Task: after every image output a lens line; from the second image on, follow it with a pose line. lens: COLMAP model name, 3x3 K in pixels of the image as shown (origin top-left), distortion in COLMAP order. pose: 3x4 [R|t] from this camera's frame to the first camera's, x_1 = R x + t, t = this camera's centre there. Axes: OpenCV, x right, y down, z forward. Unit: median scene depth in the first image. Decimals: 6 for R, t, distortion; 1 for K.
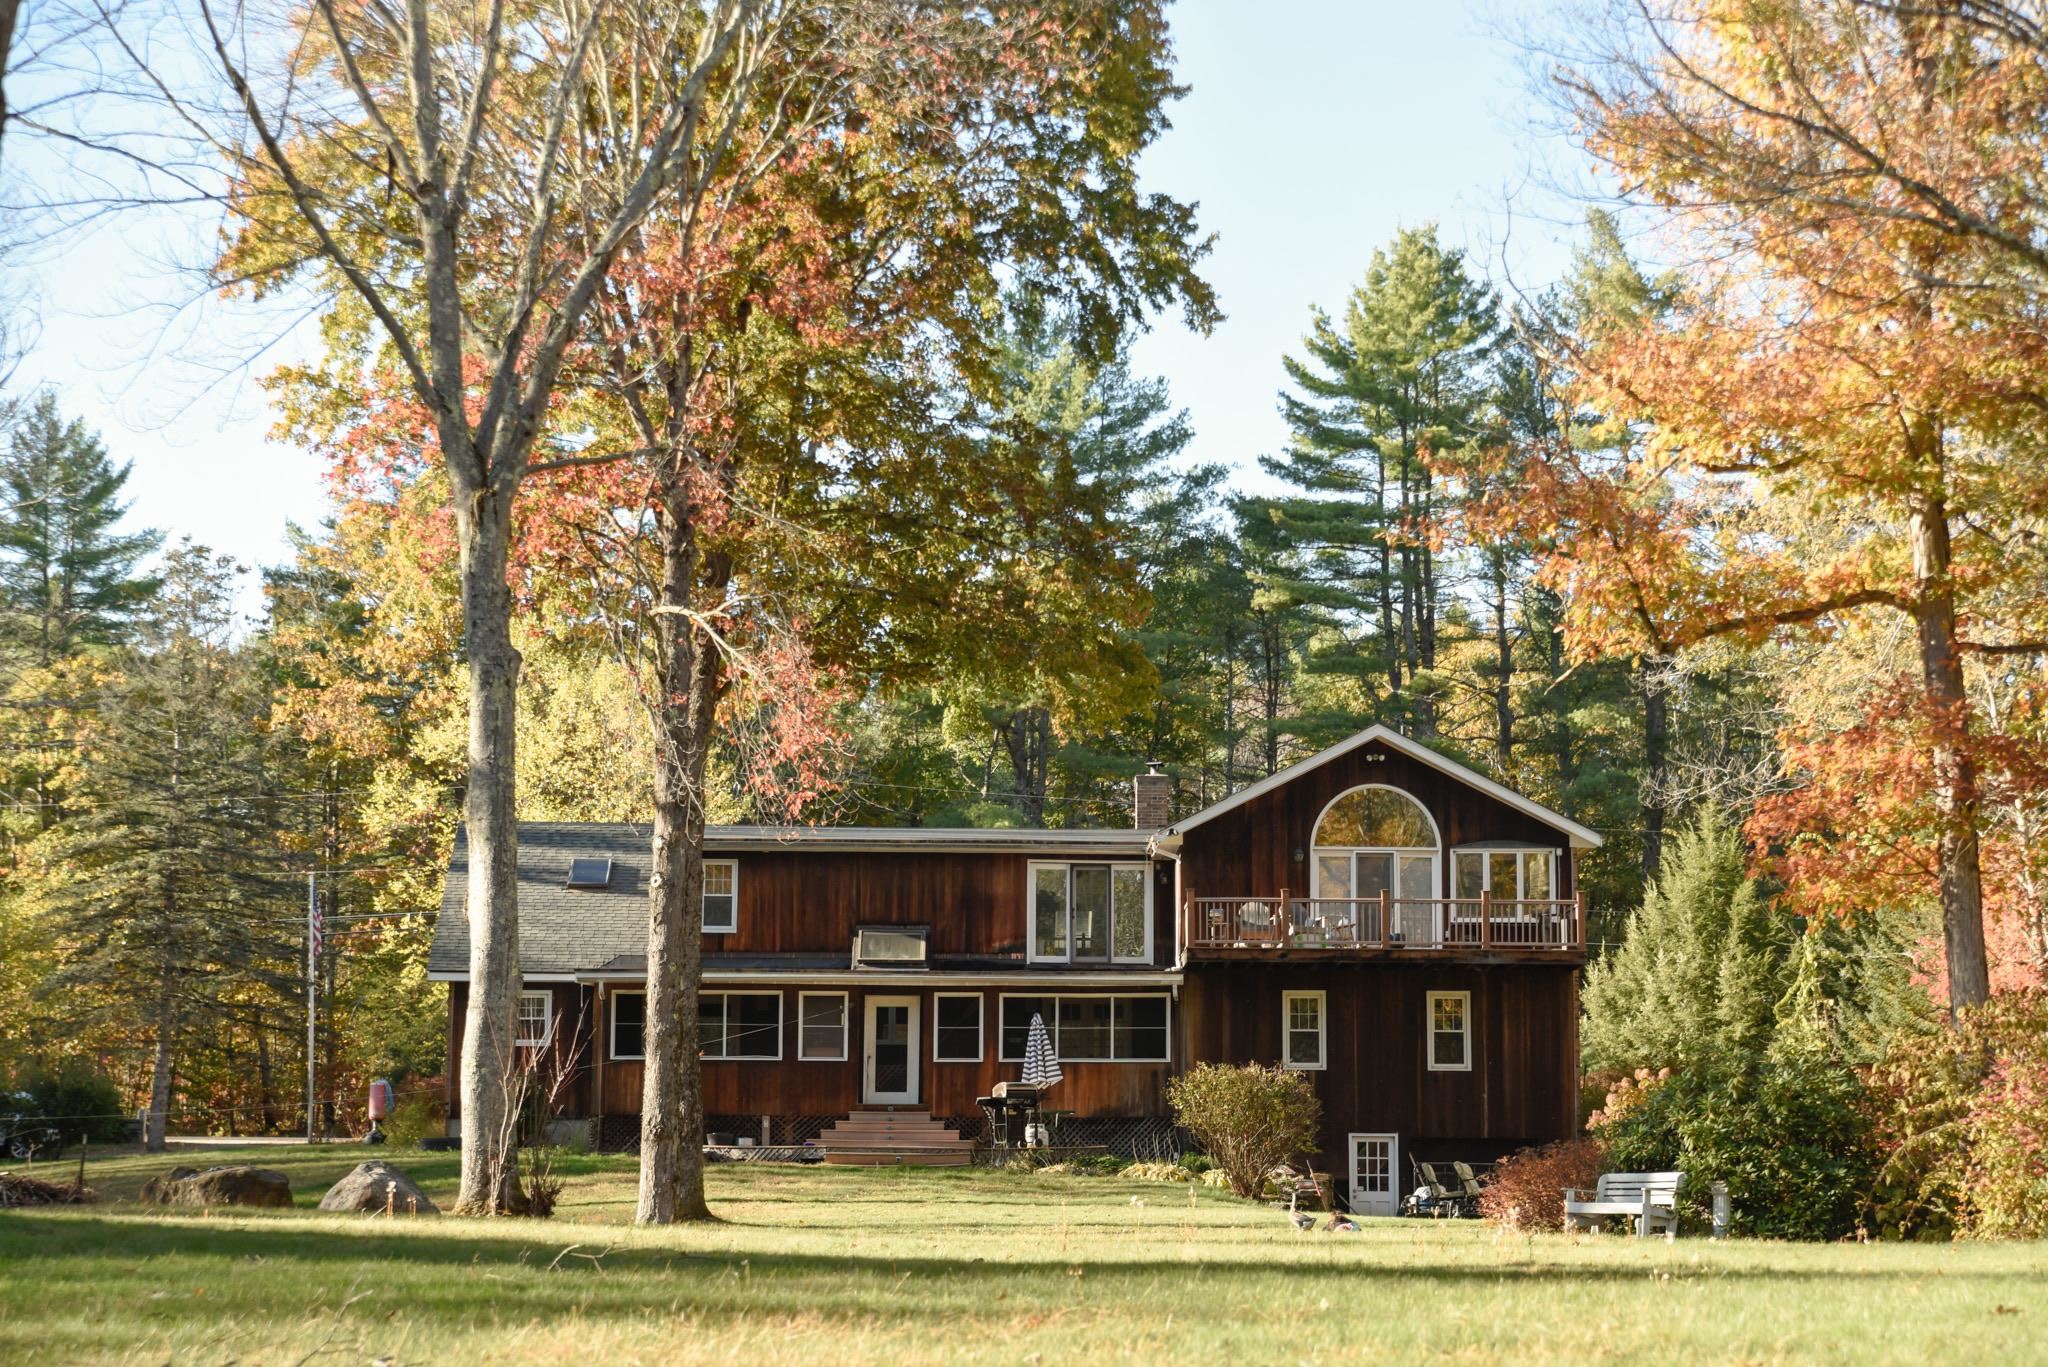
lens RADIAL K [[4137.6, 0, 1013.8], [0, 4137.6, 781.2], [0, 0, 1]] dist [0.126411, 0.549828]
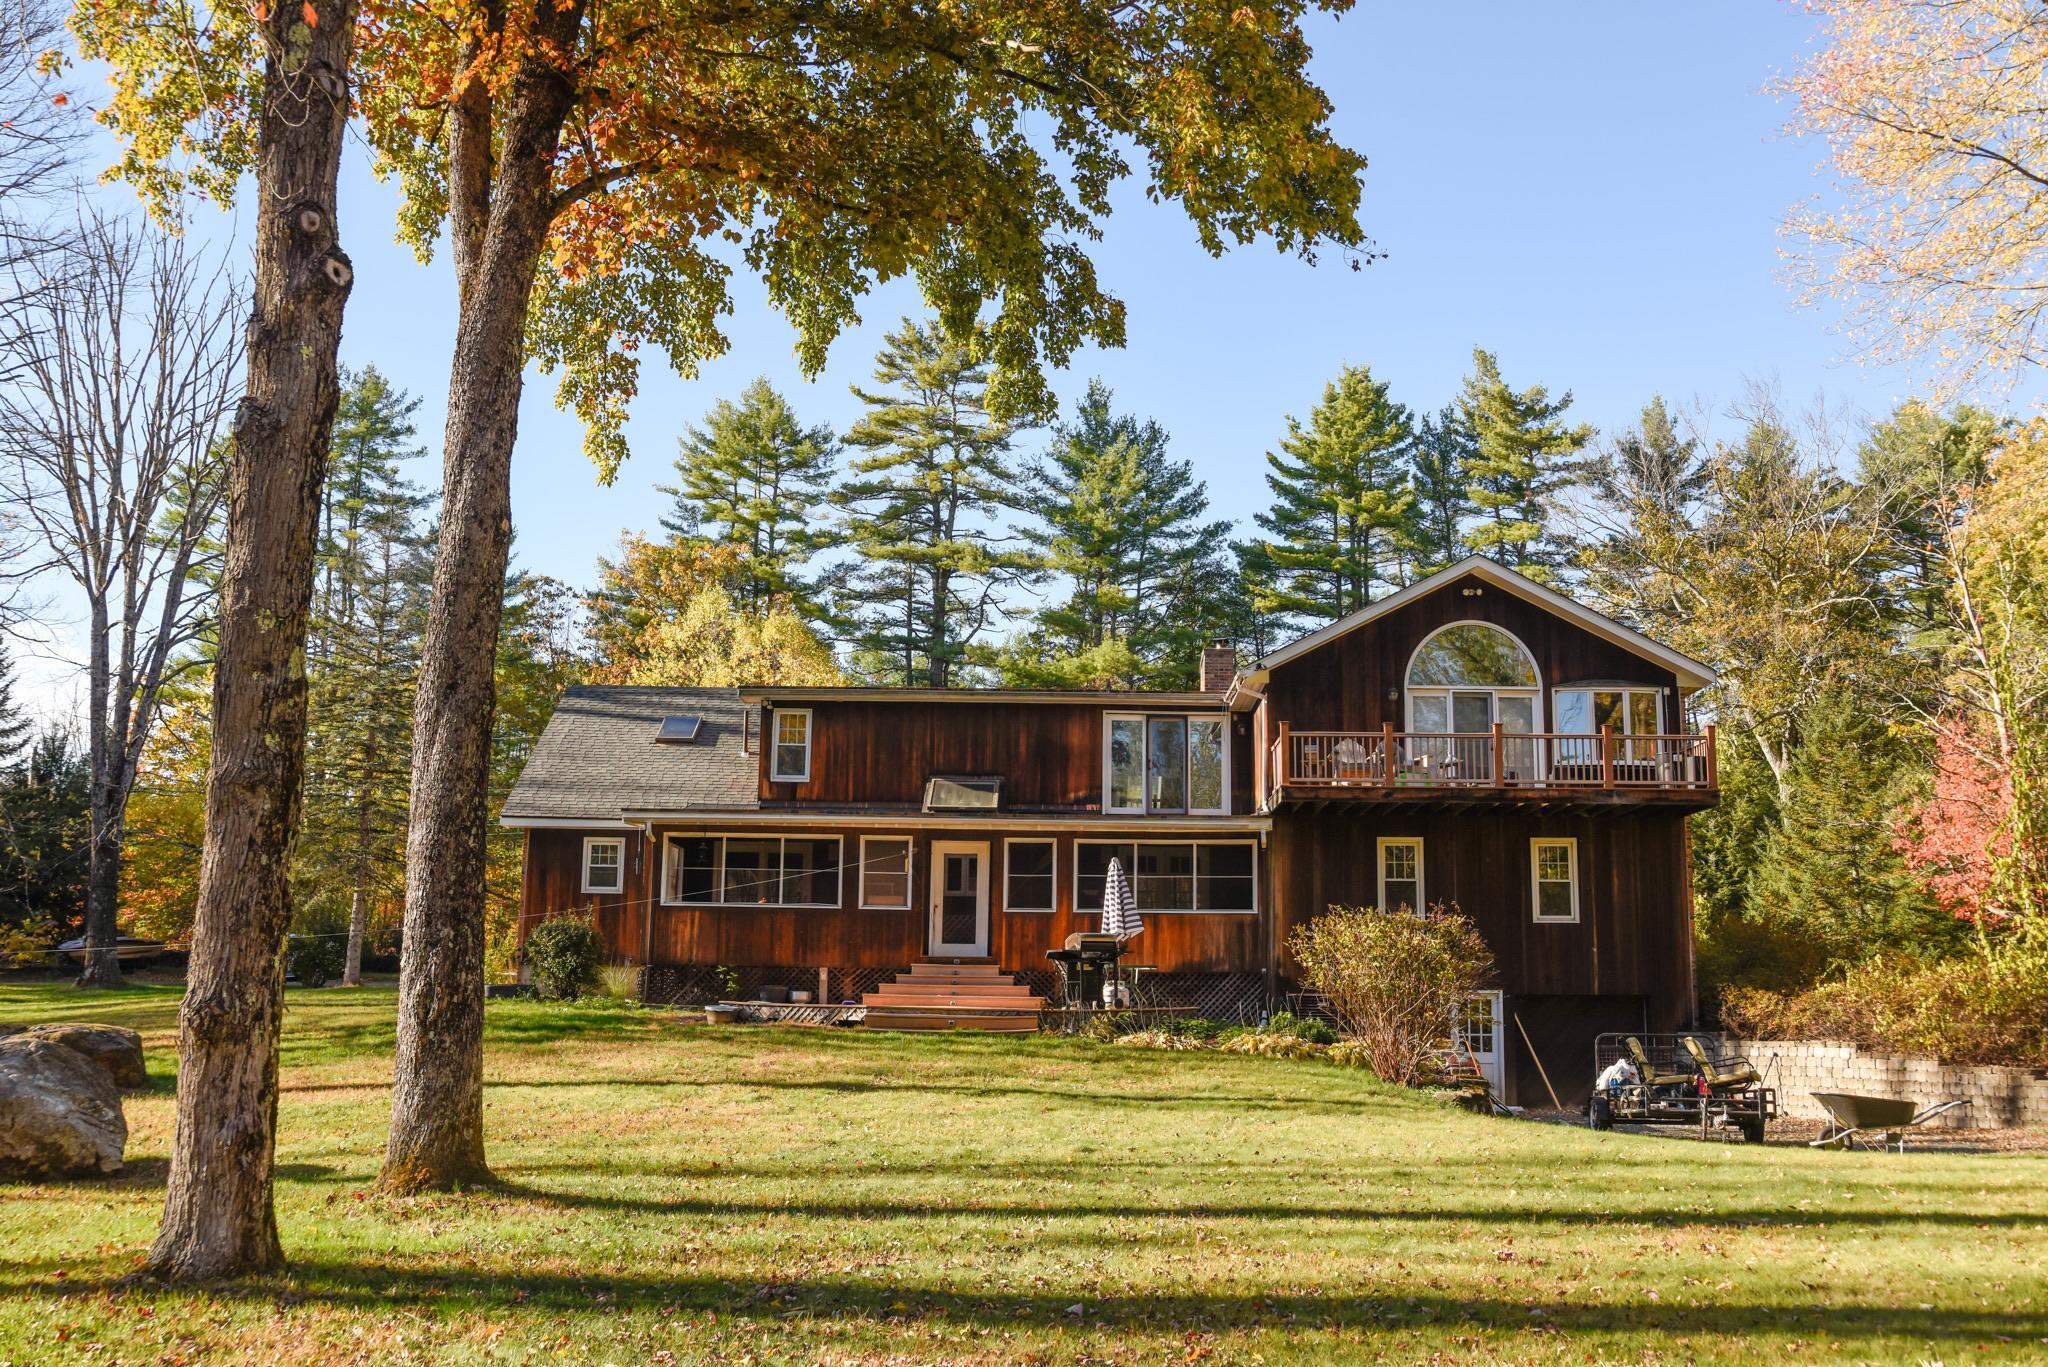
lens RADIAL K [[1944.9, 0, 1024.0], [0, 1944.9, 683.5], [0, 0, 1]] dist [-0.115992, 0.000155]
pose [[0.999535, 0.004593, -0.030136, -0.001659], [-0.006485, 0.997993, -0.062985, 0.043811], [0.029786, 0.063151, 0.997559, 0.558491]]
